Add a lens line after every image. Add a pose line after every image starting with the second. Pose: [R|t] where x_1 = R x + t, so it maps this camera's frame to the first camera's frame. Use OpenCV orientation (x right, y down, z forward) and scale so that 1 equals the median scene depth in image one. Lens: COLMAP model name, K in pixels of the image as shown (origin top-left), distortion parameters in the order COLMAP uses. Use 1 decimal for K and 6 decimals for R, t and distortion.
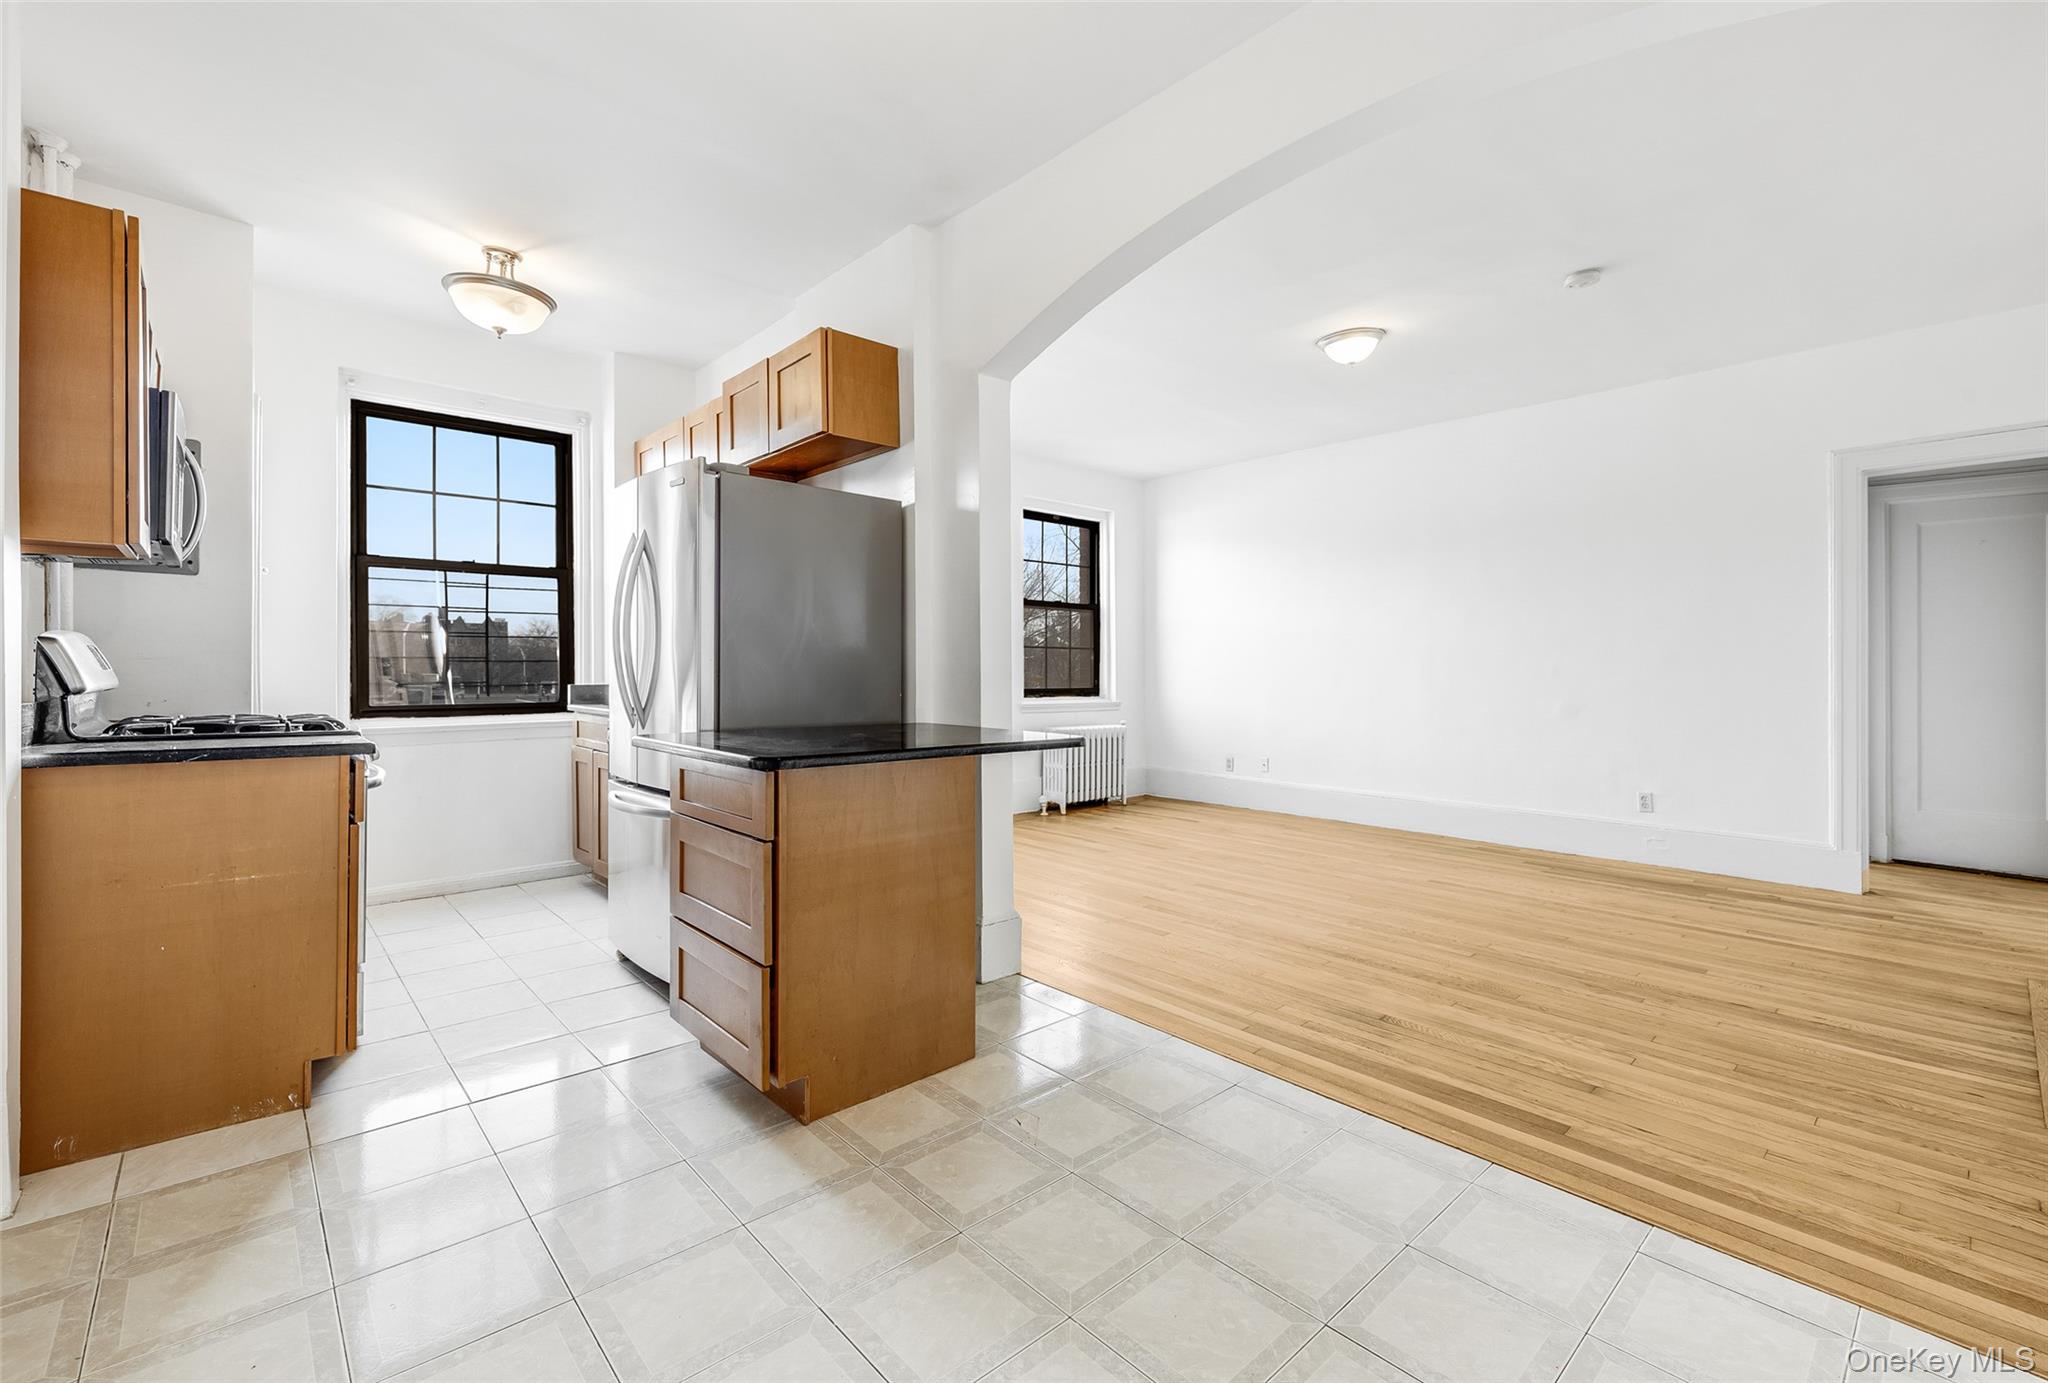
lens RADIAL K [[868.5, 0, 1034.7], [0, 868.5, 679.5], [0, 0, 1]] dist [-0.002199, -0.000441]
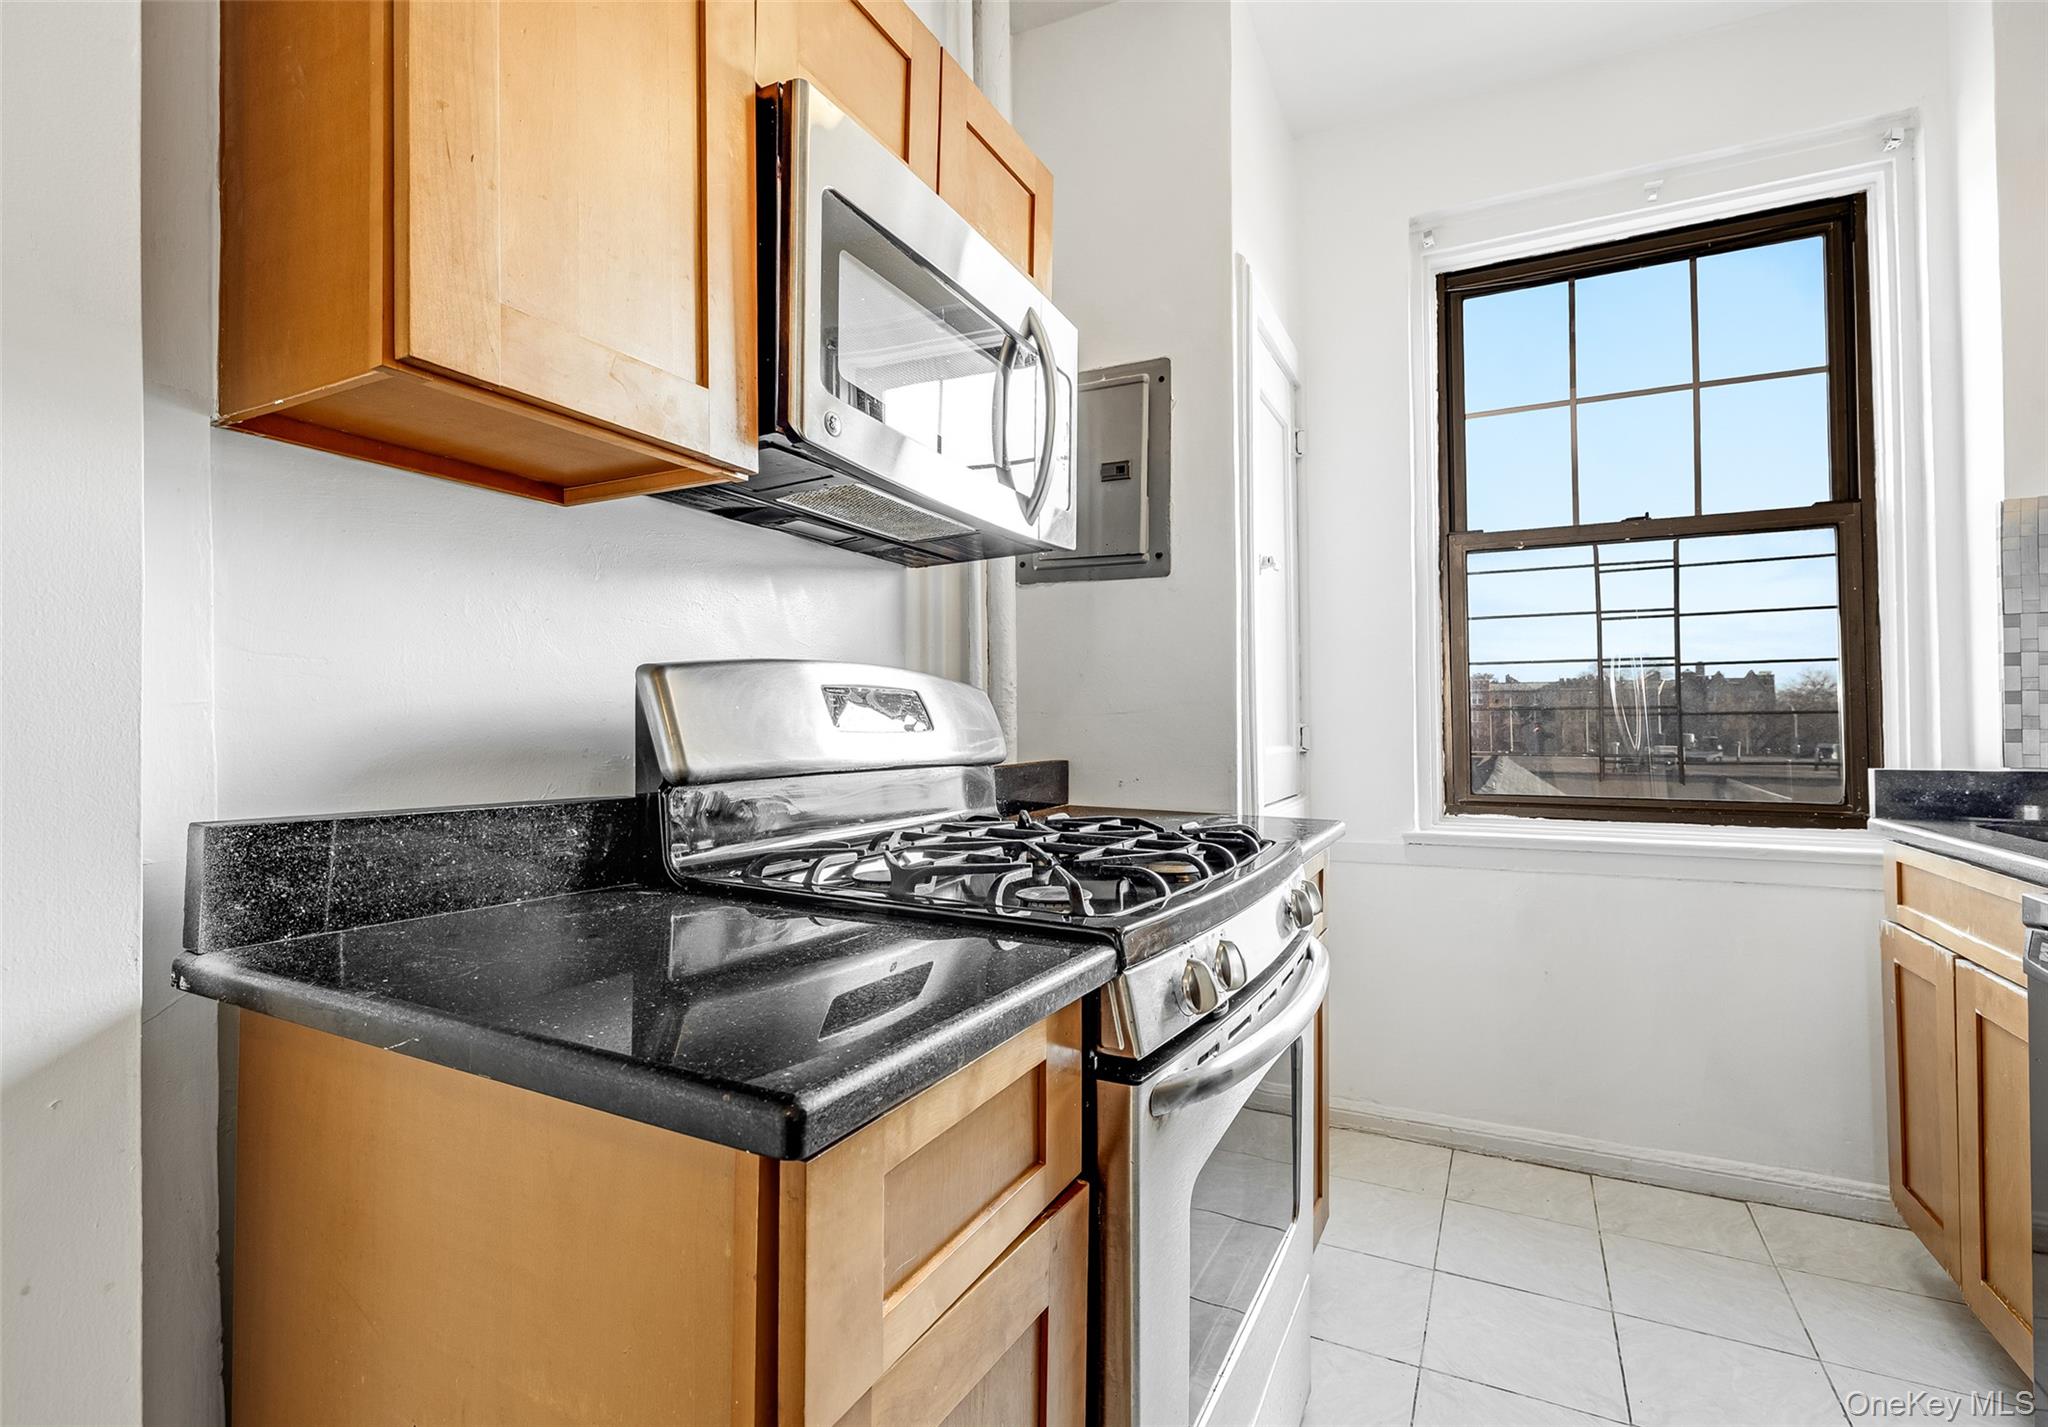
lens RADIAL K [[919.5, 0, 1082.0], [0, 919.5, 700.5], [0, 0, 1]] dist [-0.002252, 0.000081]
pose [[0.369669, -0.027751, -0.928749, -0.295858], [-0.011368, 0.999344, -0.034385, -0.007355], [0.929094, 0.023269, 0.369111, 0.538405]]
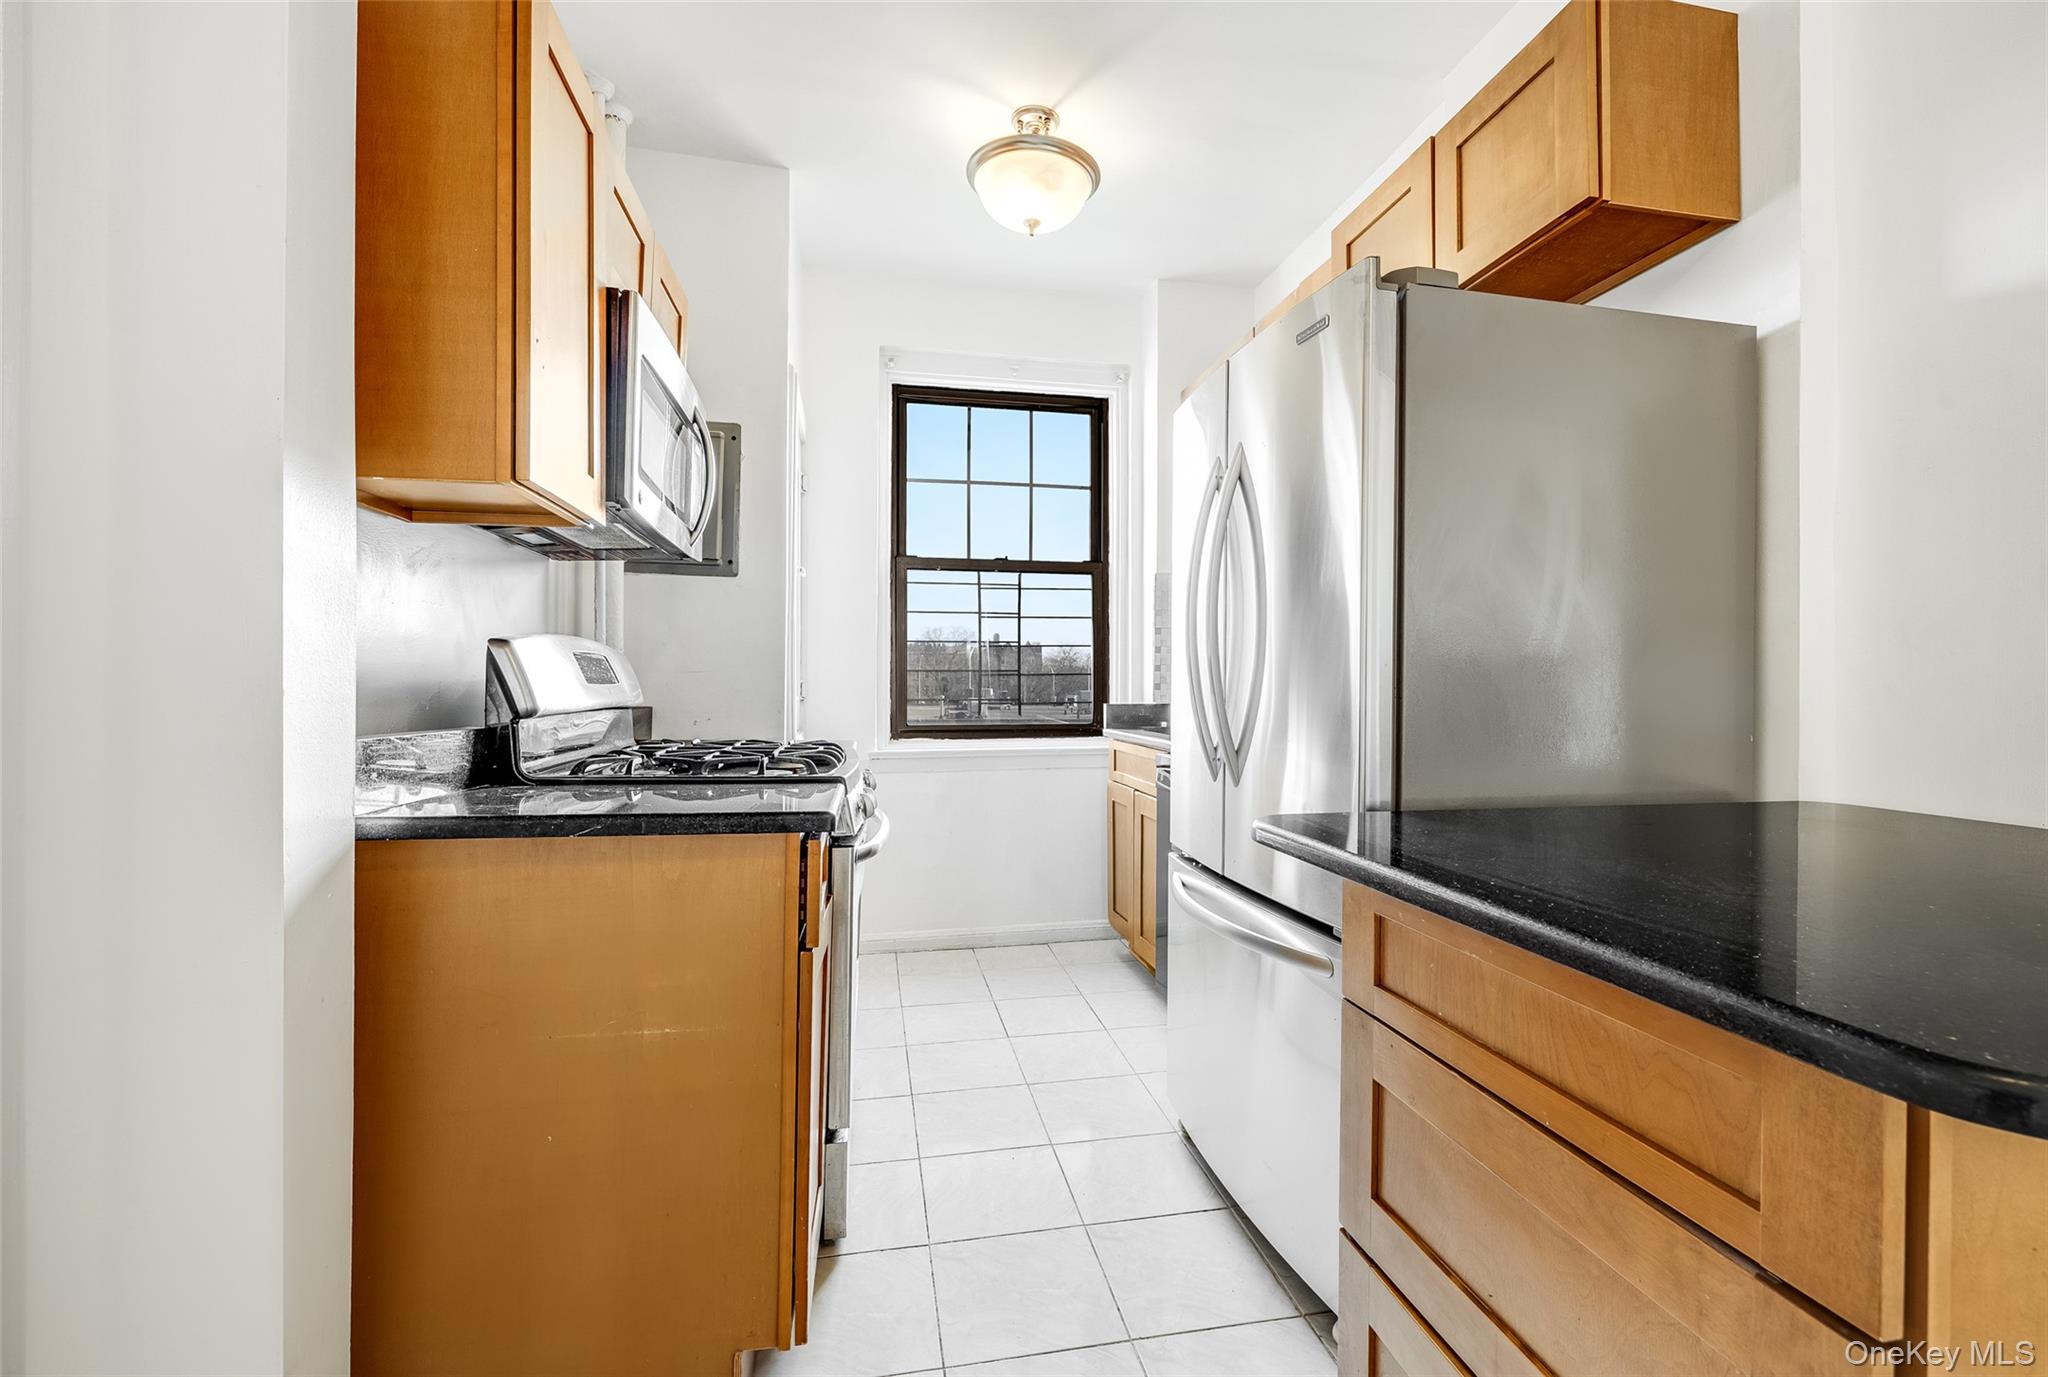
lens RADIAL K [[848.7, 0, 1027.0], [0, 848.7, 679.3], [0, 0, 1]] dist [-0.000572, -0.000066]
pose [[0.845784, -0.002777, -0.533517, -0.196862], [-0.007041, 0.999841, -0.016366, -0.003419], [0.533478, 0.017599, 0.845631, 0.328076]]
